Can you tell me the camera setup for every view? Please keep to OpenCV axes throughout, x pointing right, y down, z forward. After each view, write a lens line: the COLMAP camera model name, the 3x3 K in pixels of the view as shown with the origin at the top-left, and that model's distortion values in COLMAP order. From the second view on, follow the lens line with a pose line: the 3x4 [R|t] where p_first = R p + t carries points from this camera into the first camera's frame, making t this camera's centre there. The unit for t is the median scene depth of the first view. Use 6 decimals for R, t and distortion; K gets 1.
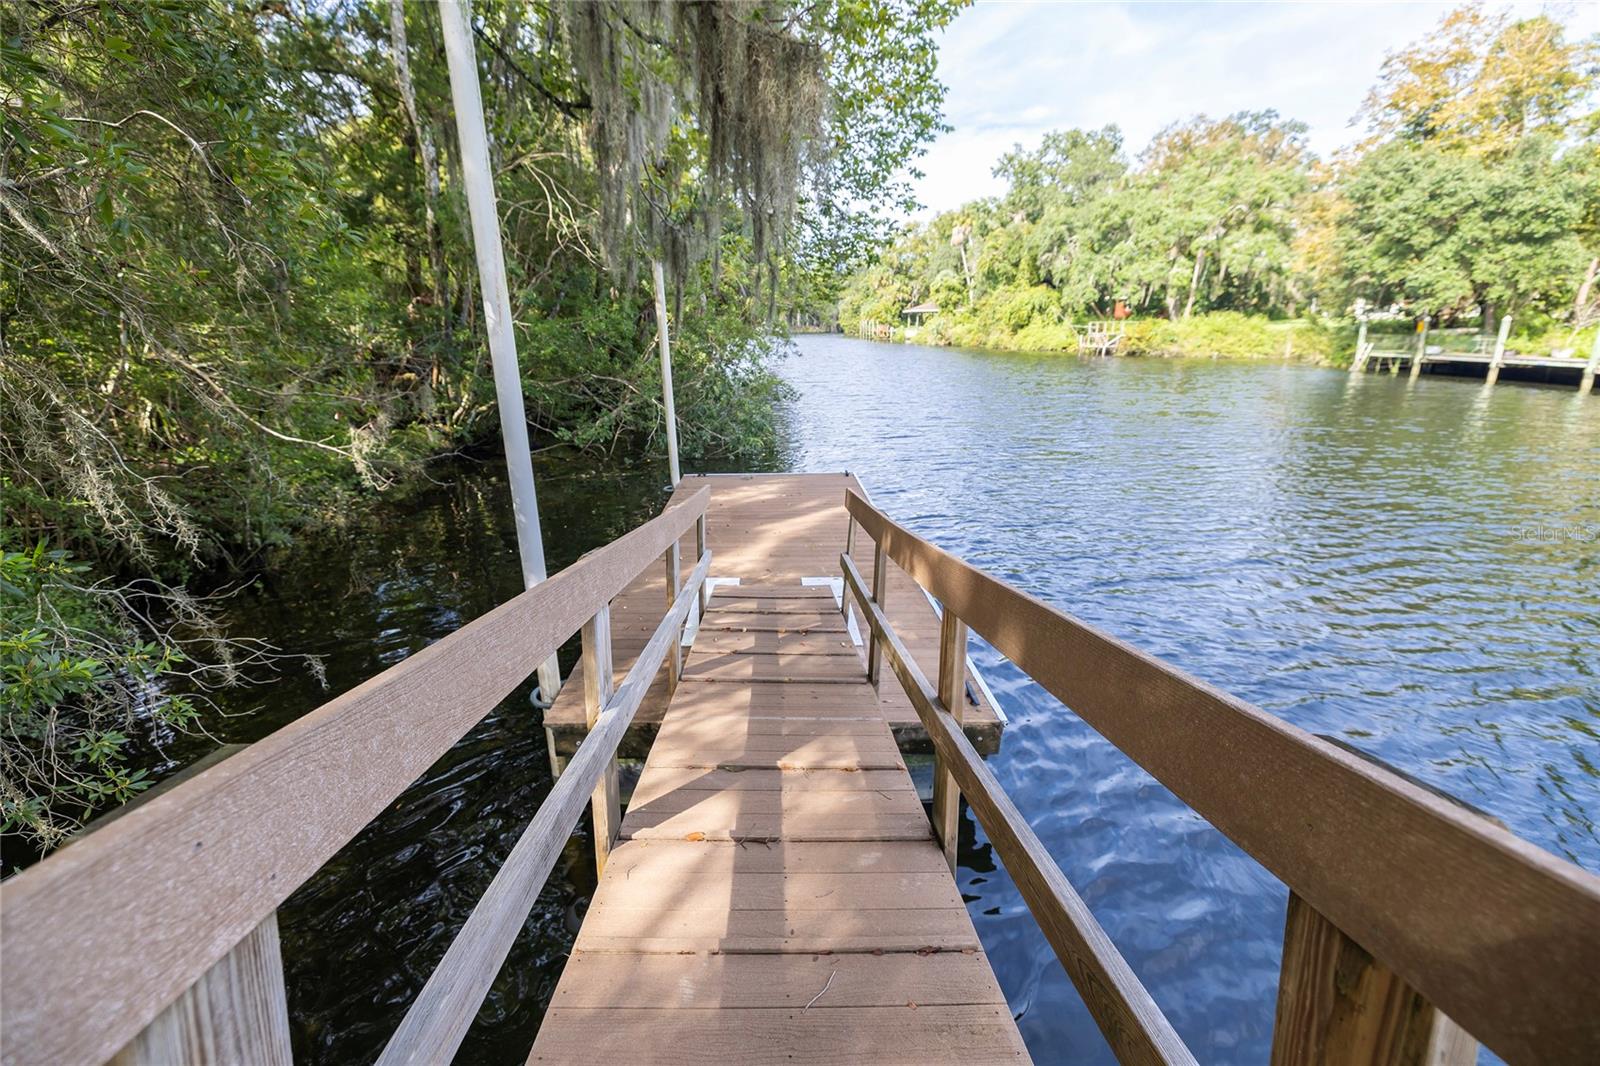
lens RADIAL K [[663.4, 0, 794.0], [0, 663.4, 524.9], [0, 0, 1]] dist [-0.003590, 0.002368]
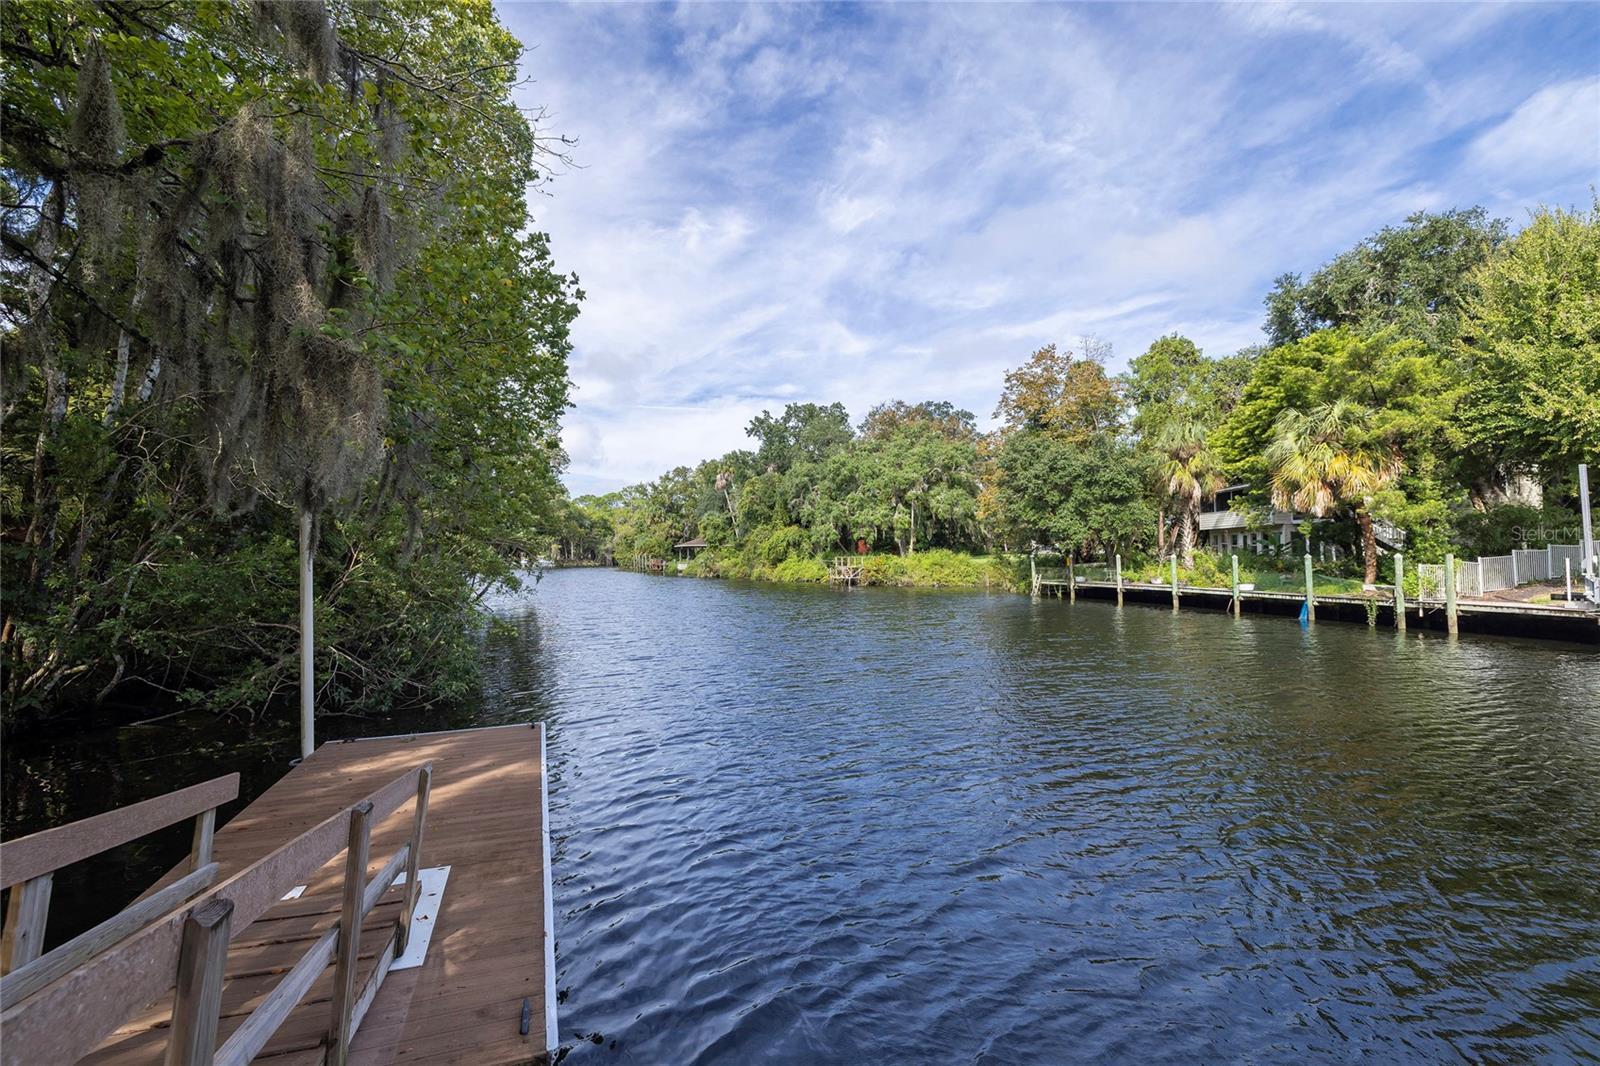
lens RADIAL K [[663.4, 0, 795.2], [0, 663.4, 530.5], [0, 0, 1]] dist [-0.003590, 0.002368]
pose [[0.947822, 0.013531, 0.318514, 0.022255], [0.091509, 0.945507, -0.312477, -0.002145], [-0.305386, 0.325319, 0.894934, -0.003202]]
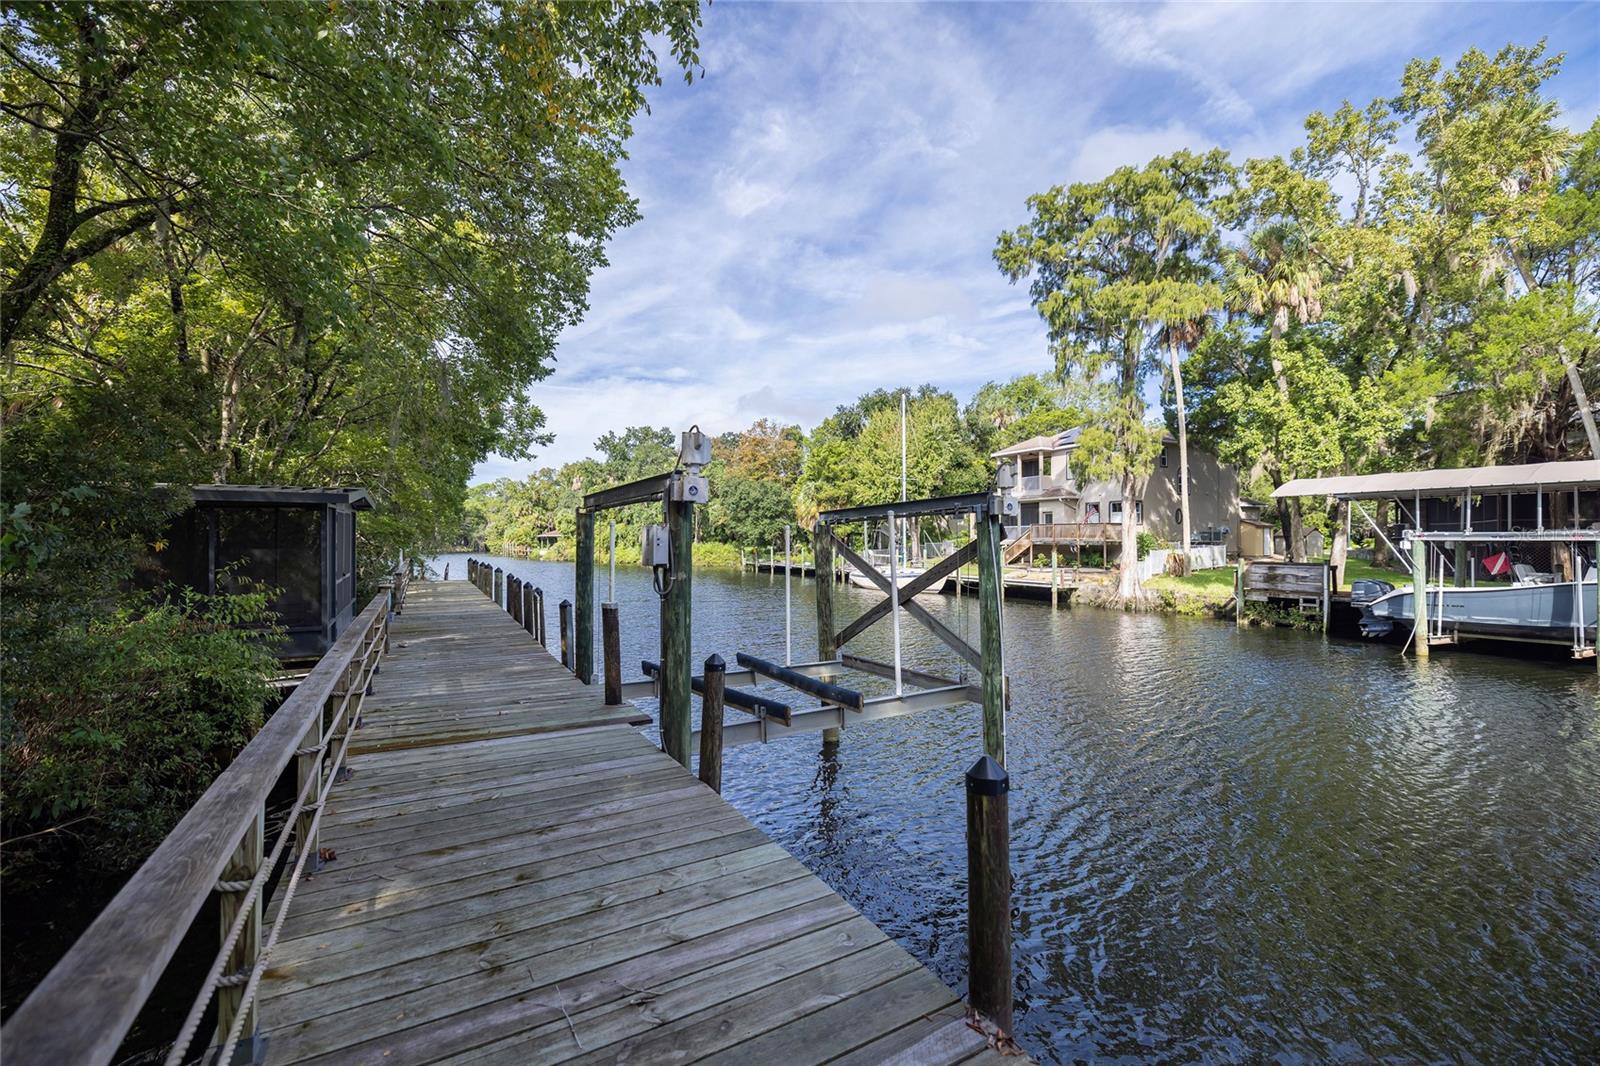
lens RADIAL K [[663.4, 0, 788.8], [0, 663.4, 536.2], [0, 0, 1]] dist [-0.003590, 0.002368]
pose [[0.885778, 0.016419, 0.463819, 0.001303], [0.123980, 0.954685, -0.270567, 0.166577], [-0.447244, 0.297166, 0.843602, -0.578122]]
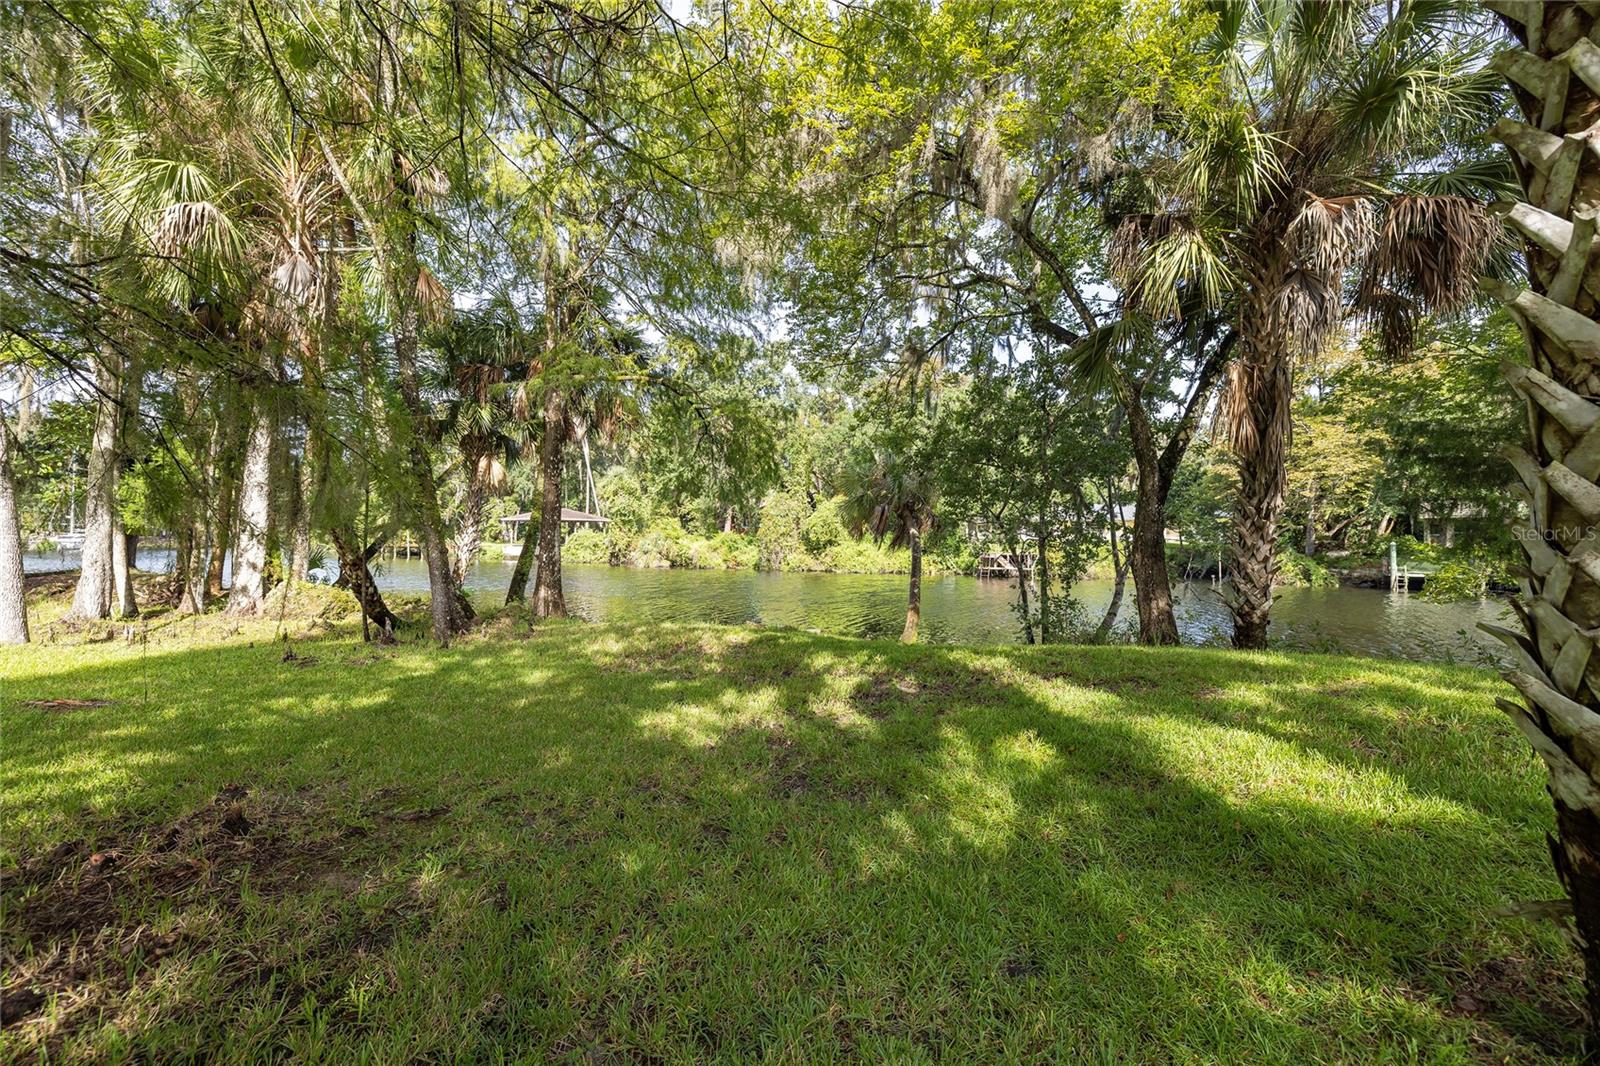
lens RADIAL K [[663.4, 0, 796.6], [0, 663.4, 534.9], [0, 0, 1]] dist [-0.003590, 0.002368]
pose [[0.619786, 0.019567, 0.784527, -0.349499], [0.213916, 0.957621, -0.192880, -0.211990], [-0.755053, 0.287367, 0.589334, 0.718712]]
